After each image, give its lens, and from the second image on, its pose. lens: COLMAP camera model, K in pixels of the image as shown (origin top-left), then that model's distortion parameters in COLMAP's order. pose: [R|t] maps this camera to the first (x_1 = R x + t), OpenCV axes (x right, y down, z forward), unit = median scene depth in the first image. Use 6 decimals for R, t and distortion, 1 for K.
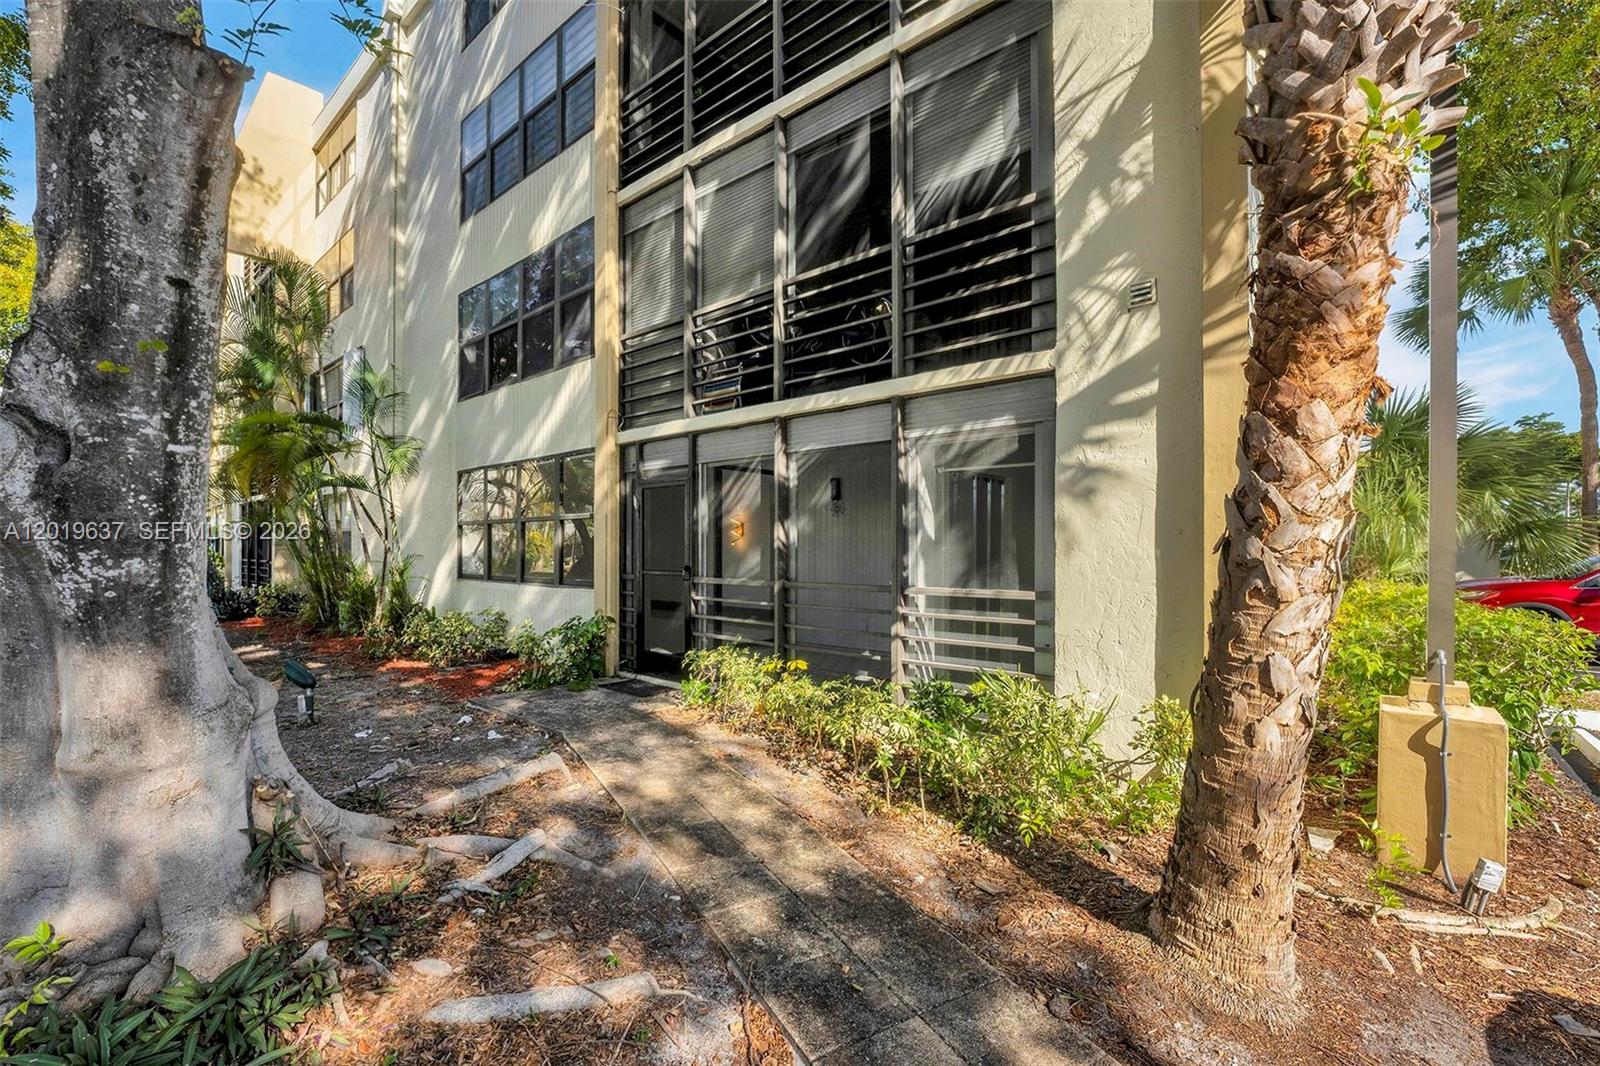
lens RADIAL K [[666.5, 0, 794.8], [0, 666.5, 543.2], [0, 0, 1]] dist [-0.001834, 0.000542]
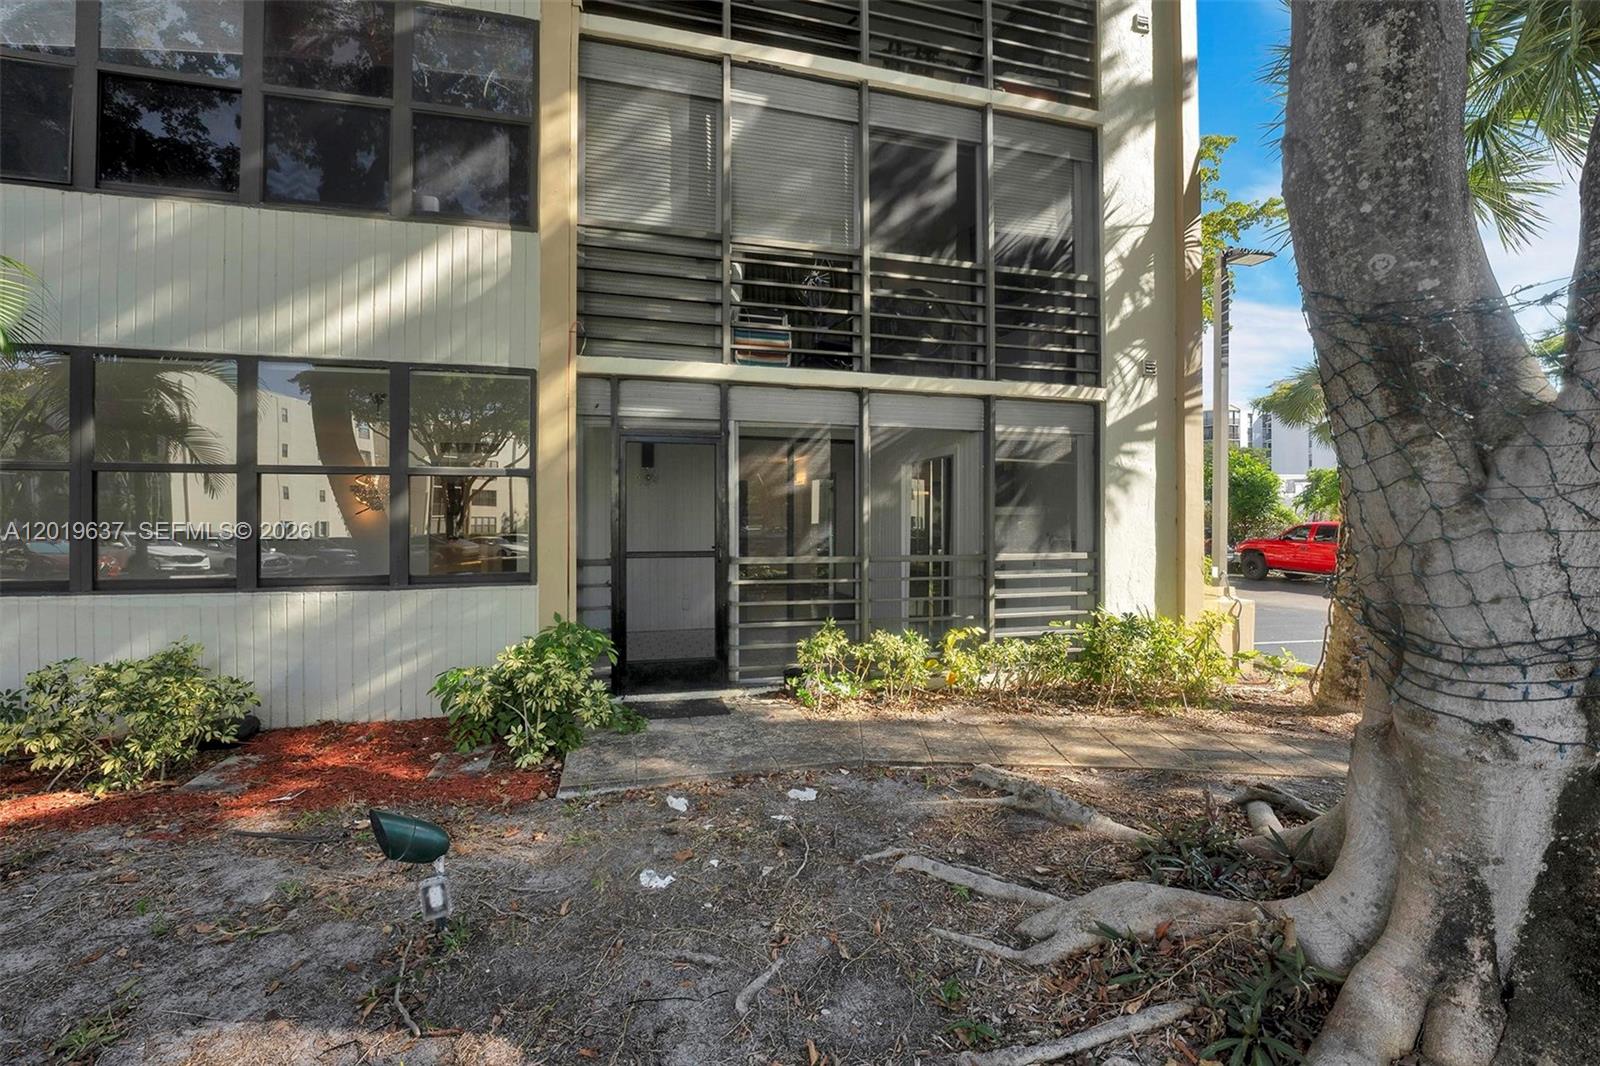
lens RADIAL K [[666.5, 0, 795.2], [0, 666.5, 522.5], [0, 0, 1]] dist [-0.001834, 0.000542]
pose [[0.563368, 0.004173, 0.826196, -1.094658], [-0.001880, 0.999991, -0.003769, 0.012885], [-0.826204, 0.000570, 0.563371, 0.659584]]
